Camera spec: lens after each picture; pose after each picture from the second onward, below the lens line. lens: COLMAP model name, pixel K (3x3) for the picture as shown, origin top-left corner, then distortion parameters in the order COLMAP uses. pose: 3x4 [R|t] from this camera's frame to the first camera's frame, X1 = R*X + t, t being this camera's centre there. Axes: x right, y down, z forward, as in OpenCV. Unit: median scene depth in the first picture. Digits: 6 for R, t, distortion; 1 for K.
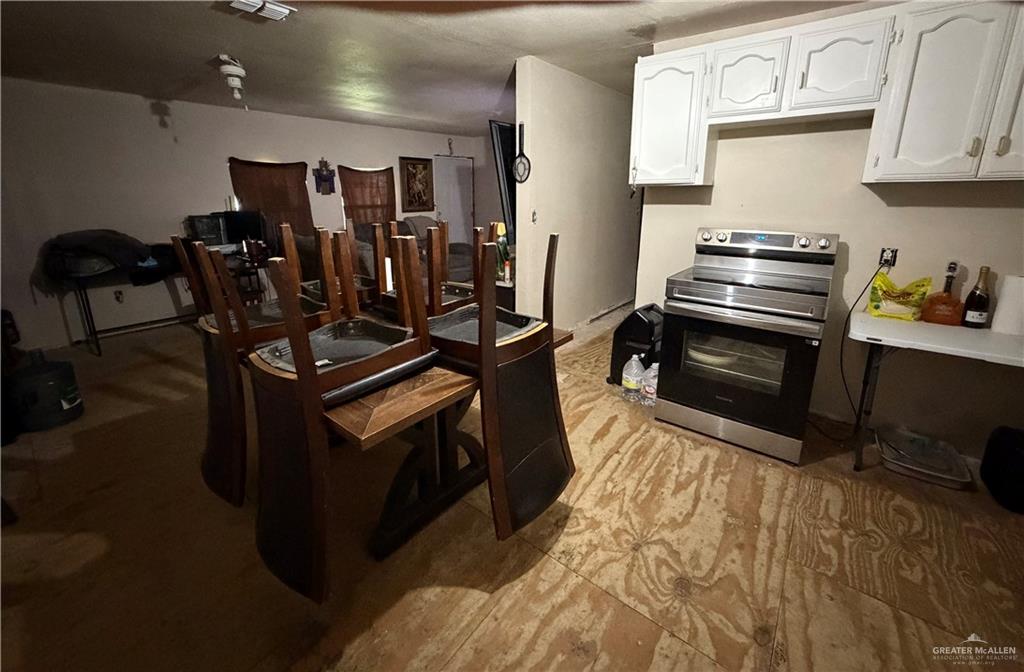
lens RADIAL K [[411.4, 0, 510.5], [0, 411.4, 288.8], [0, 0, 1]] dist [0.000407, -0.000048]
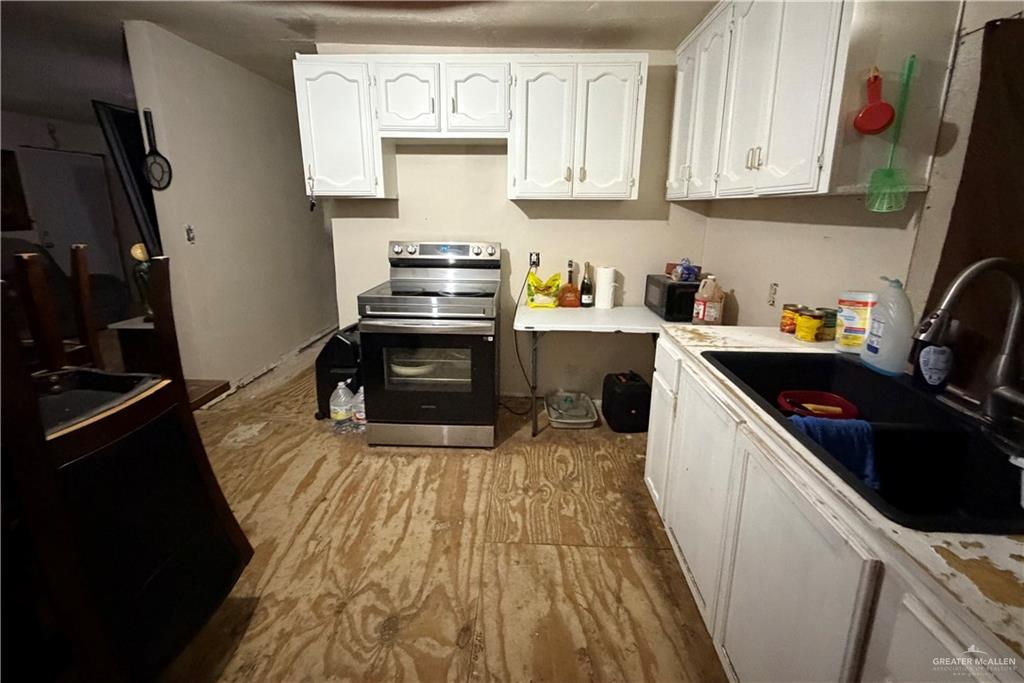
lens RADIAL K [[414.0, 0, 511.7], [0, 414.0, 298.9], [0, 0, 1]] dist [-0.000013, -0.000054]
pose [[0.800990, -0.117675, 0.586998, 0.118770], [0.124123, 0.991829, 0.029460, -0.003626], [-0.585669, 0.049263, 0.809052, 0.032238]]
